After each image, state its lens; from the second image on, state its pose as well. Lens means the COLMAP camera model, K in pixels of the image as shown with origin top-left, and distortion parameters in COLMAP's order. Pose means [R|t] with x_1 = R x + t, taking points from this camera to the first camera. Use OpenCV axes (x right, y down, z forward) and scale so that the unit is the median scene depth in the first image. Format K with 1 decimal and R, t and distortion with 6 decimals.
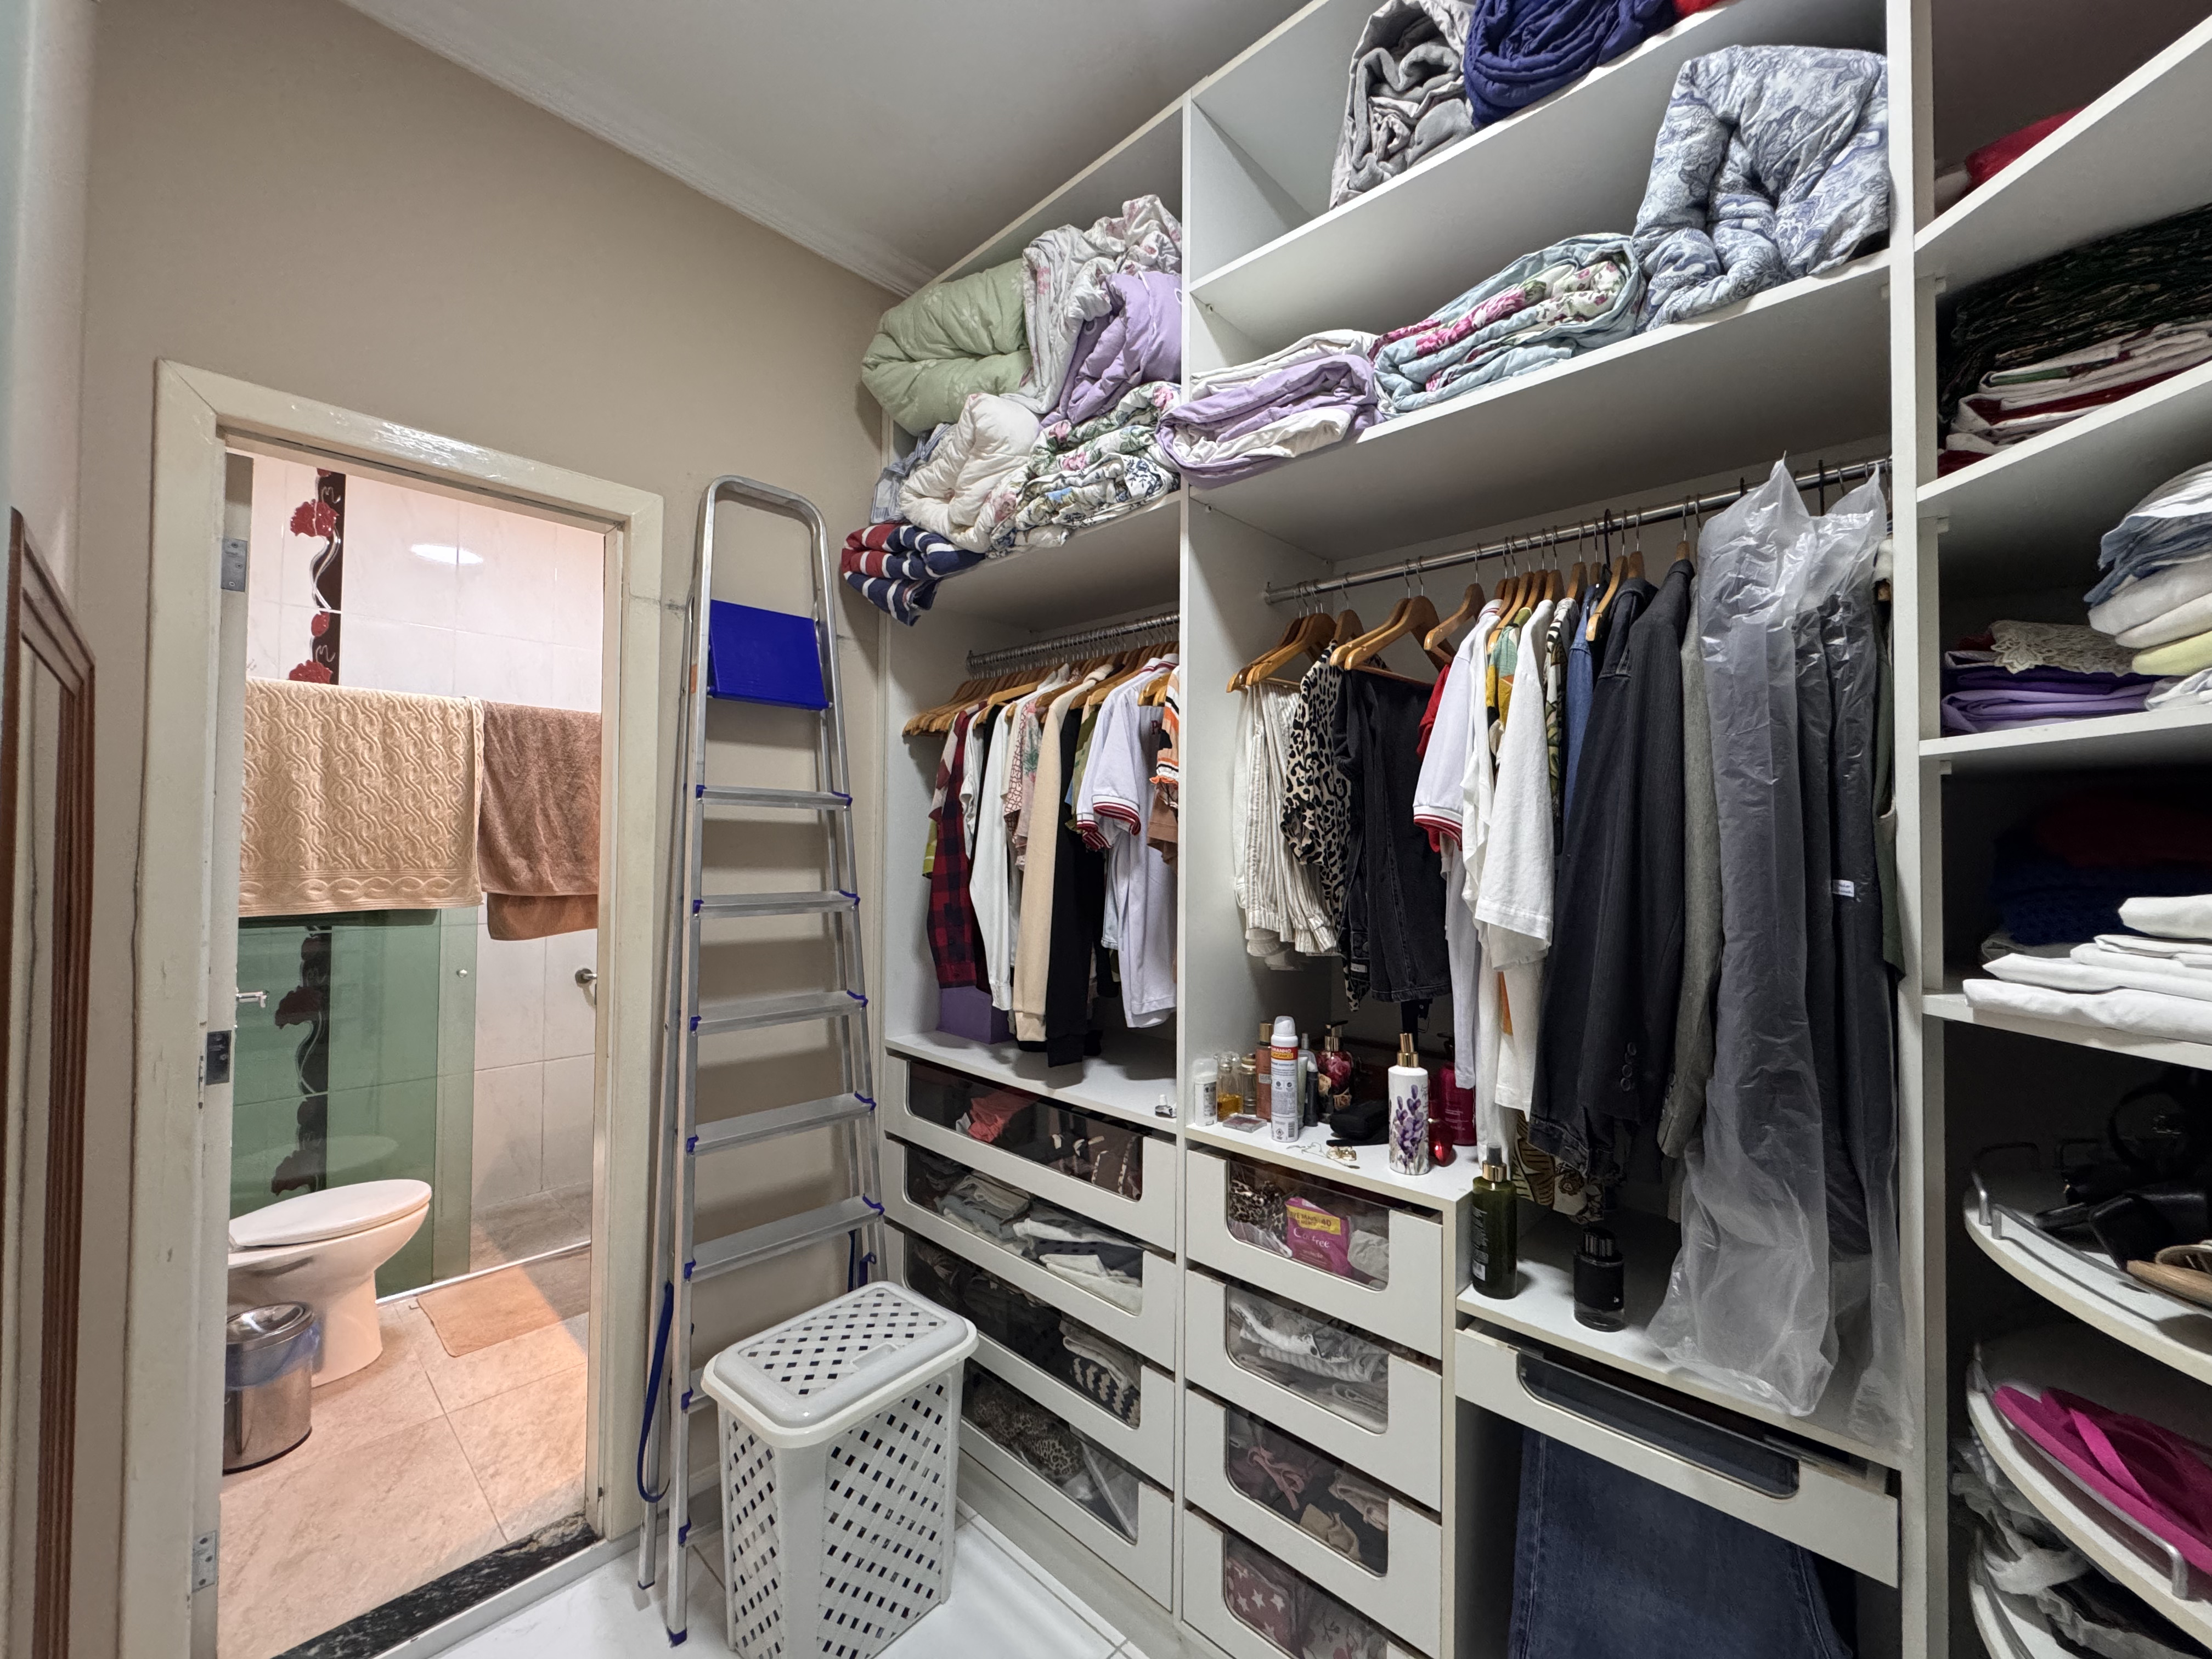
lens RADIAL K [[888.3, 0, 1101.3], [0, 888.3, 827.8], [0, 0, 1]] dist [-0.004883, 0.000611]
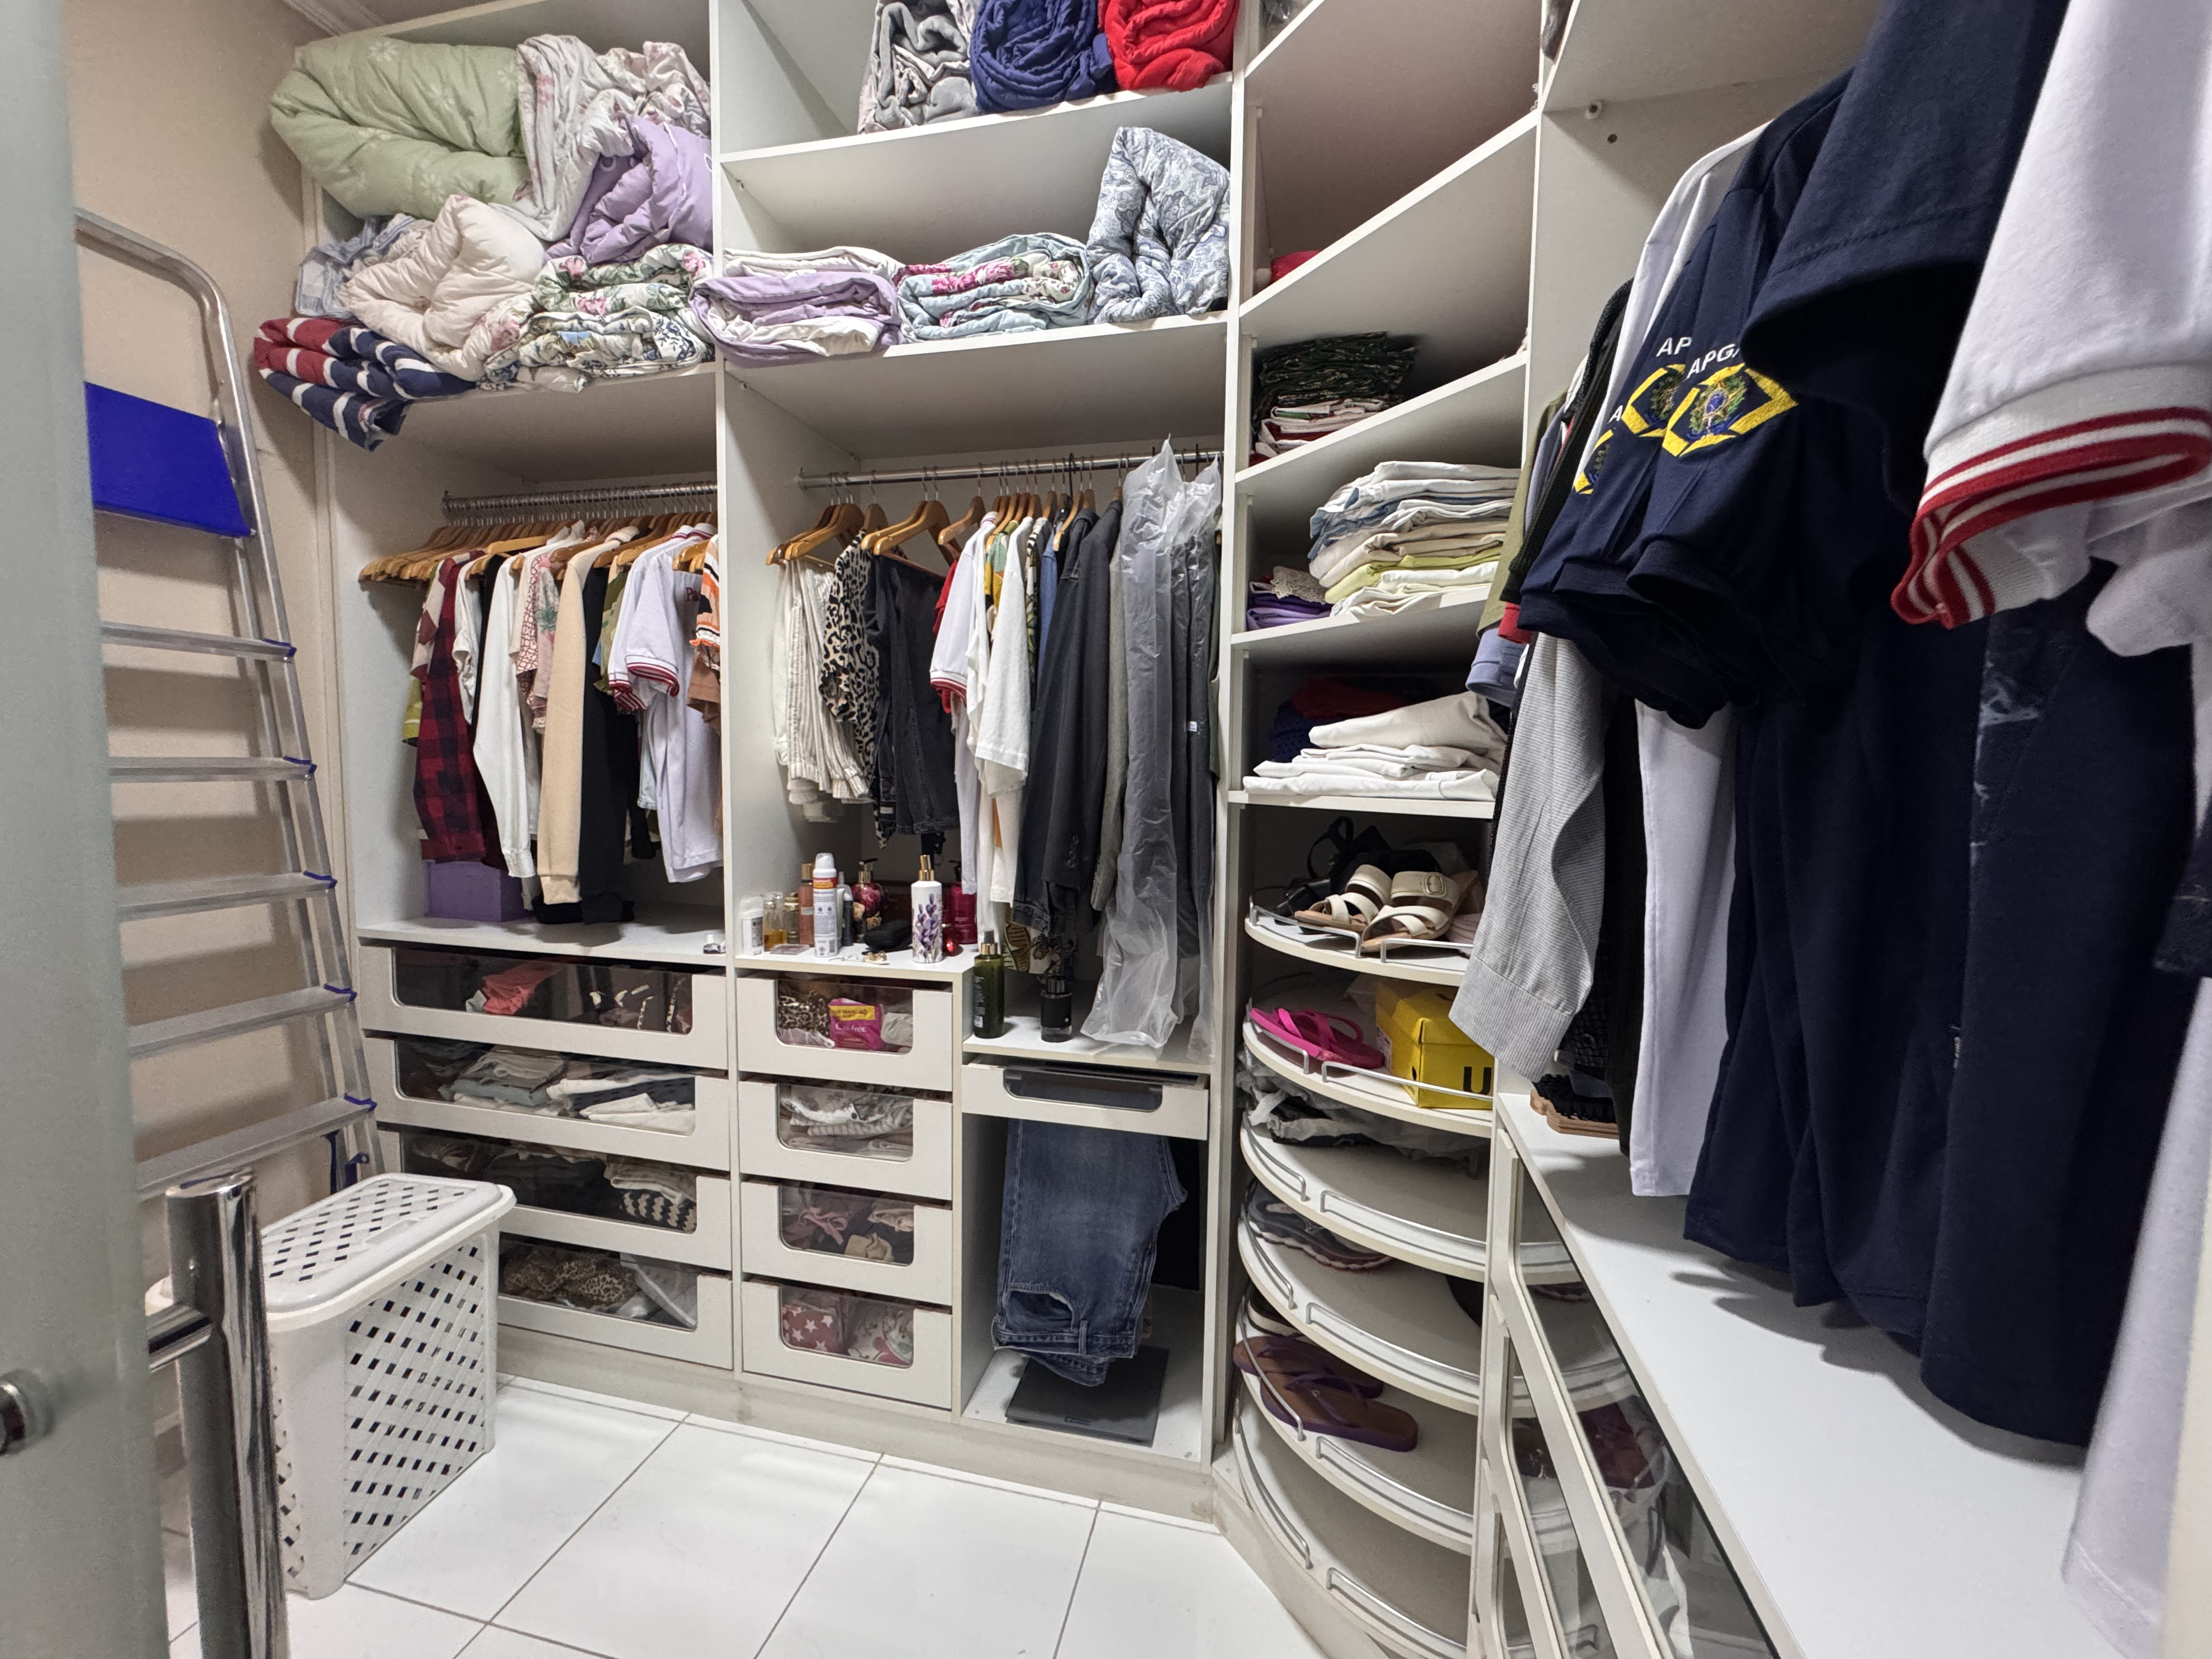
lens RADIAL K [[888.3, 0, 1107.1], [0, 888.3, 825.3], [0, 0, 1]] dist [-0.004883, 0.000611]
pose [[0.860973, -0.033657, 0.507537, -0.066722], [-0.015713, 0.995572, 0.092676, 0.063288], [-0.508409, -0.087766, 0.856632, -0.190332]]
